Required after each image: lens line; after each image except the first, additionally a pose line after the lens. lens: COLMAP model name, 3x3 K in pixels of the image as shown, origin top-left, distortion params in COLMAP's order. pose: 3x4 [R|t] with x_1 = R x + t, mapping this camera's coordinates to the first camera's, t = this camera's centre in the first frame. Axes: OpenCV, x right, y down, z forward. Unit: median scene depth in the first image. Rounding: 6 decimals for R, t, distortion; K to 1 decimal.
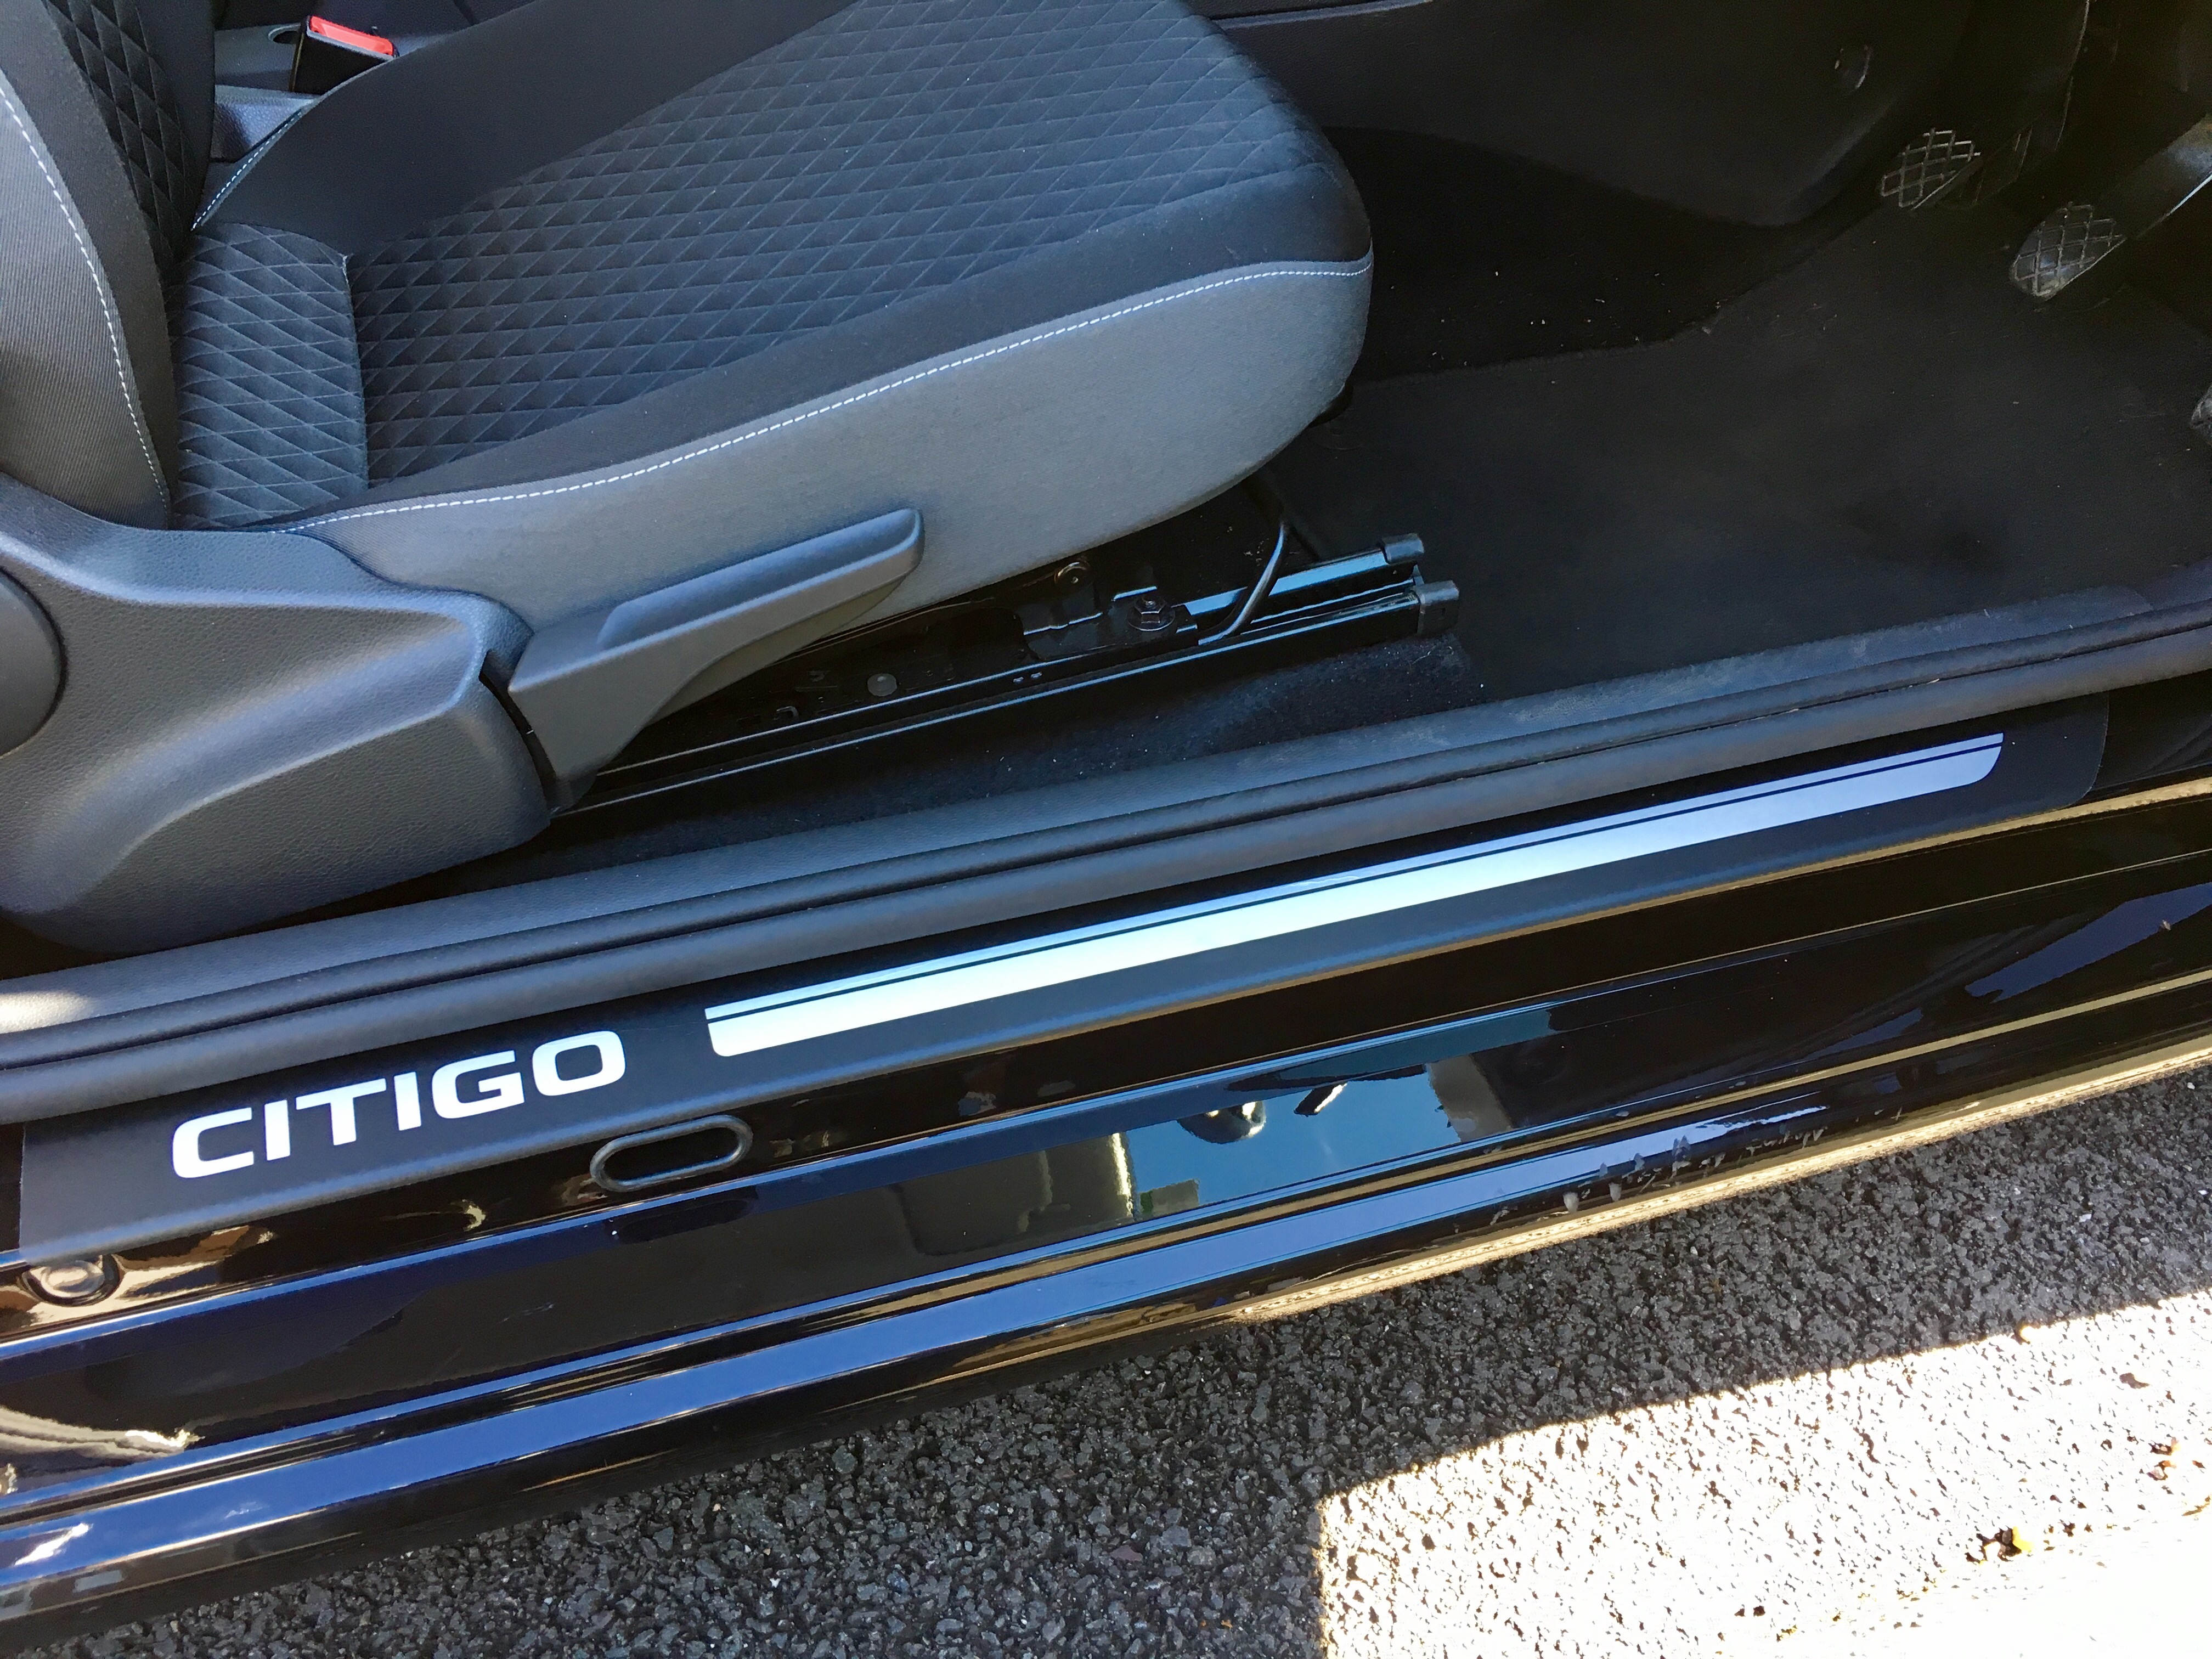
lens RADIAL K [[1879.9, 0, 1106.0], [0, 1879.9, 829.5], [0, 0, 1]] dist [0.101383, -0.143915]
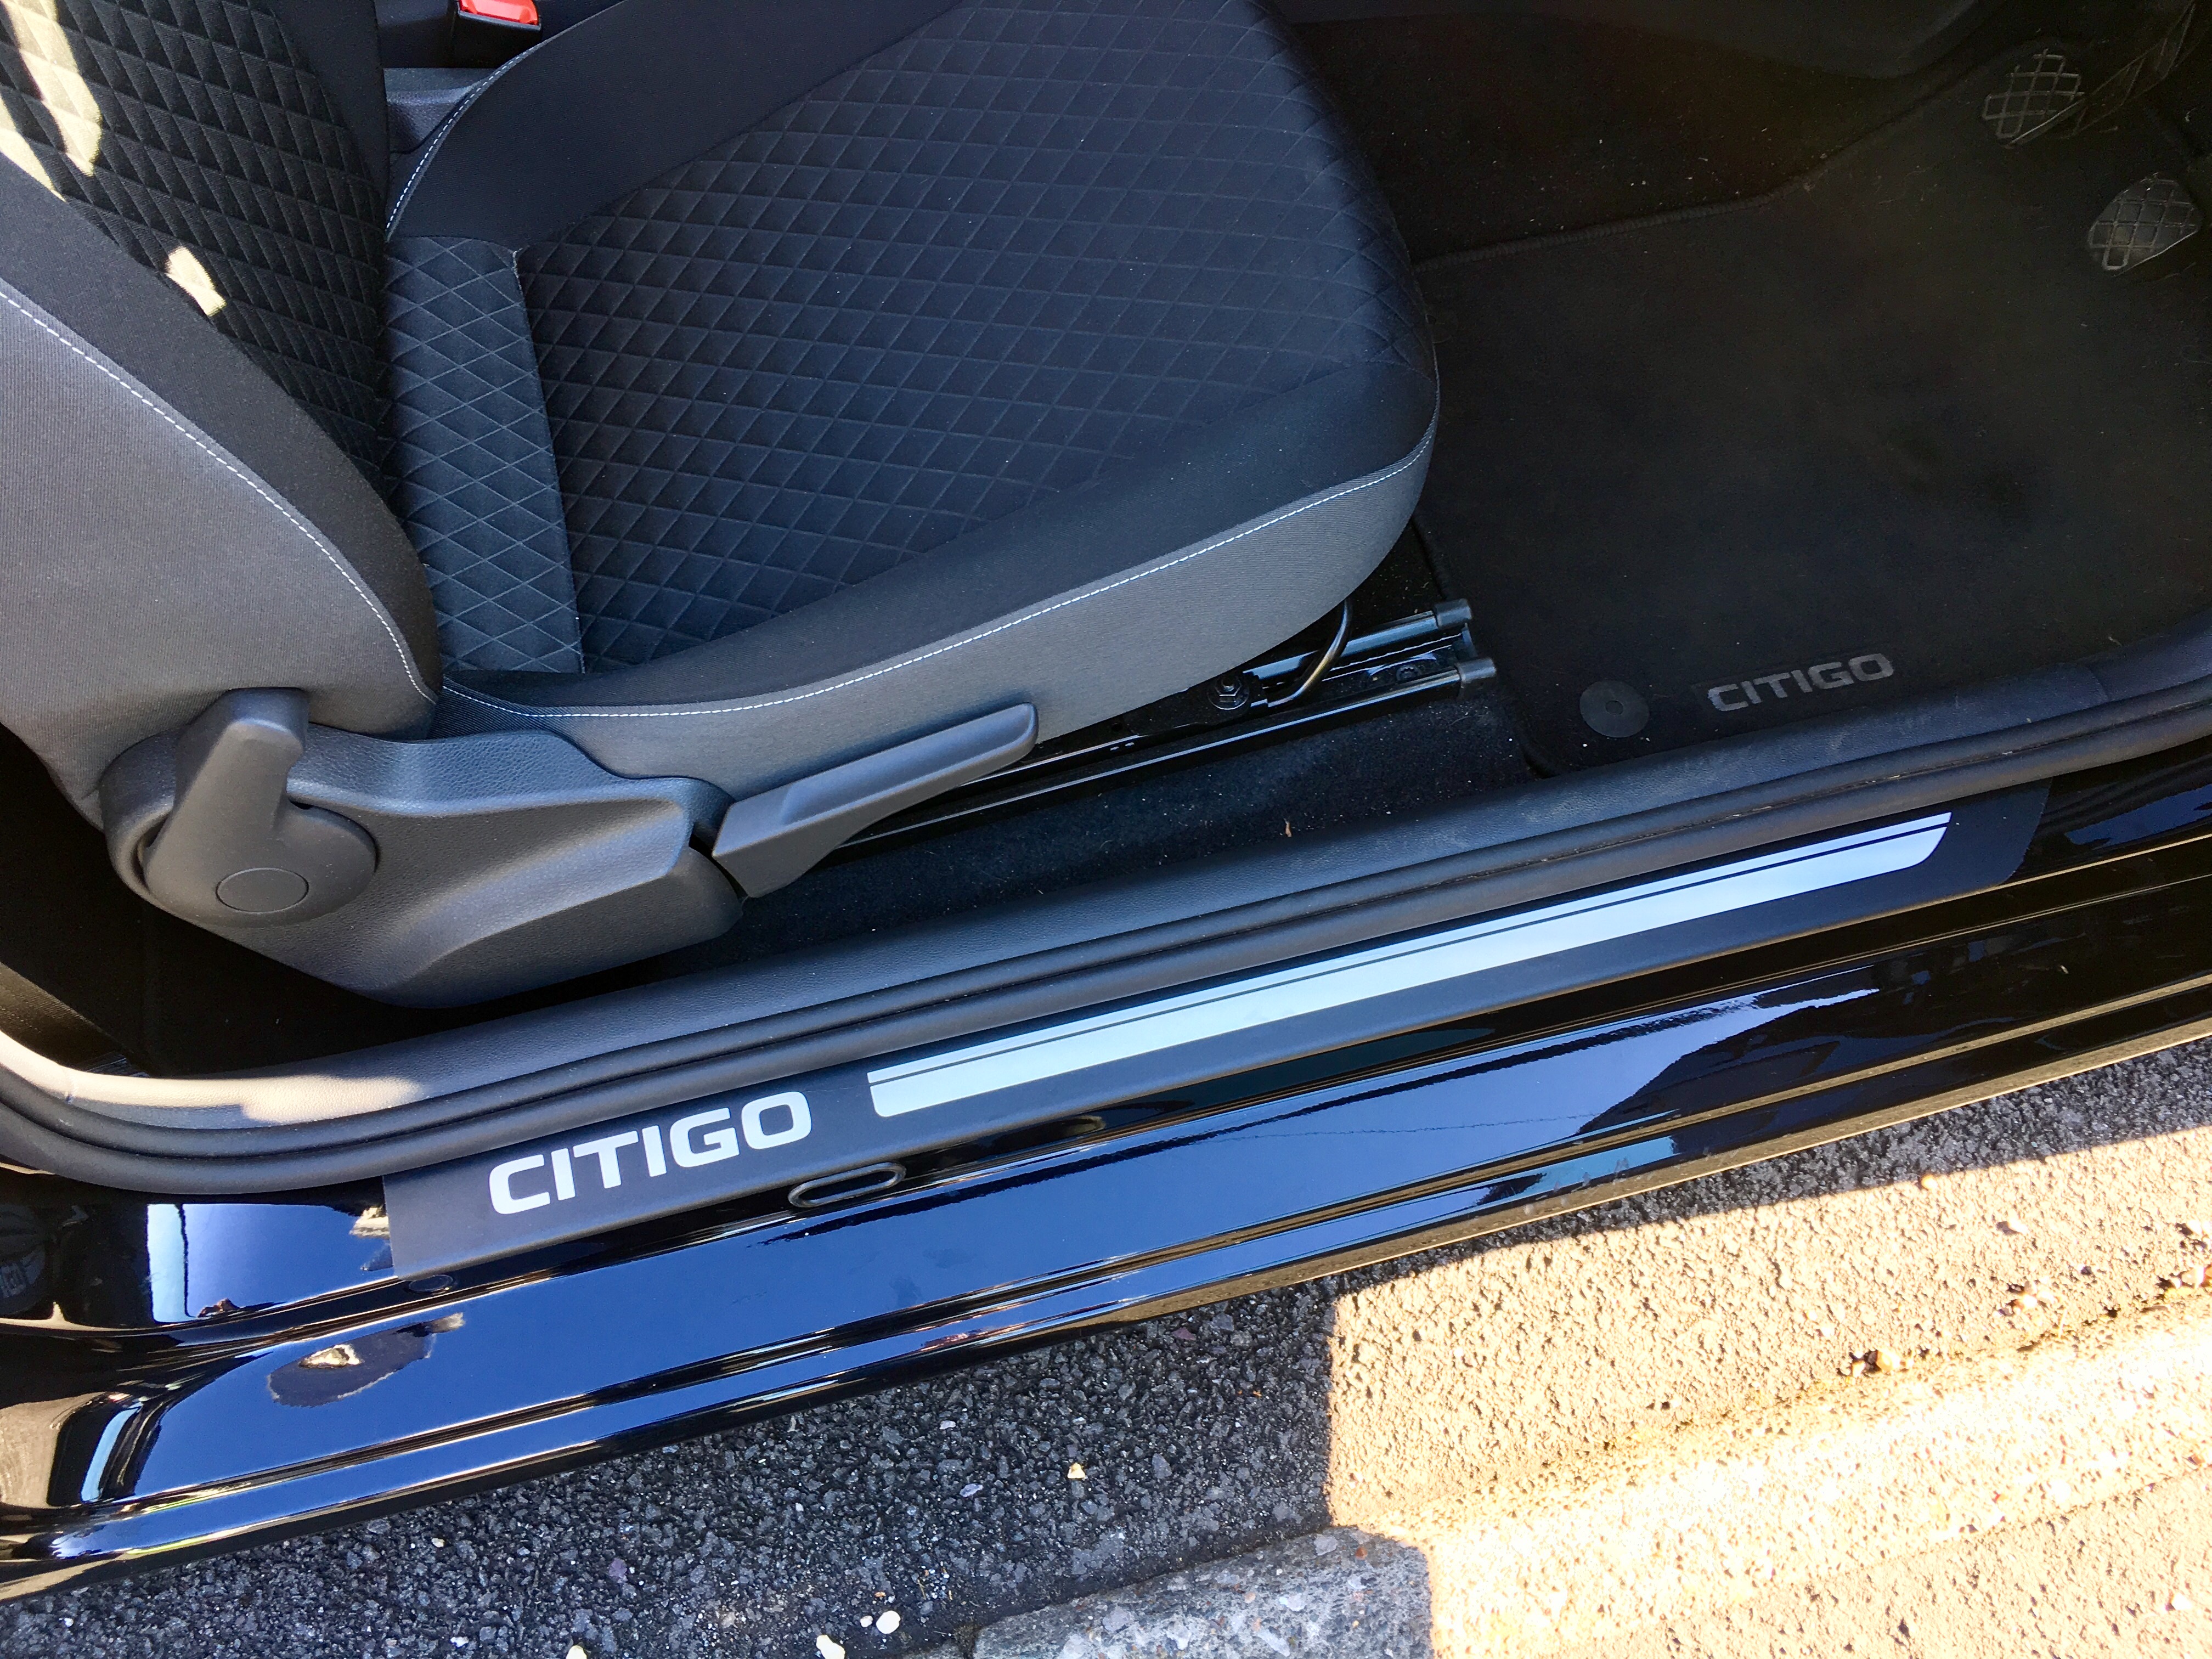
lens RADIAL K [[1879.9, 0, 1106.0], [0, 1879.9, 829.5], [0, 0, 1]] dist [0.101383, -0.143915]
pose [[0.998117, 0.037596, -0.048471, 0.007145], [-0.020475, 0.949039, 0.314494, -0.356860], [0.057825, -0.312909, 0.948021, -0.131453]]
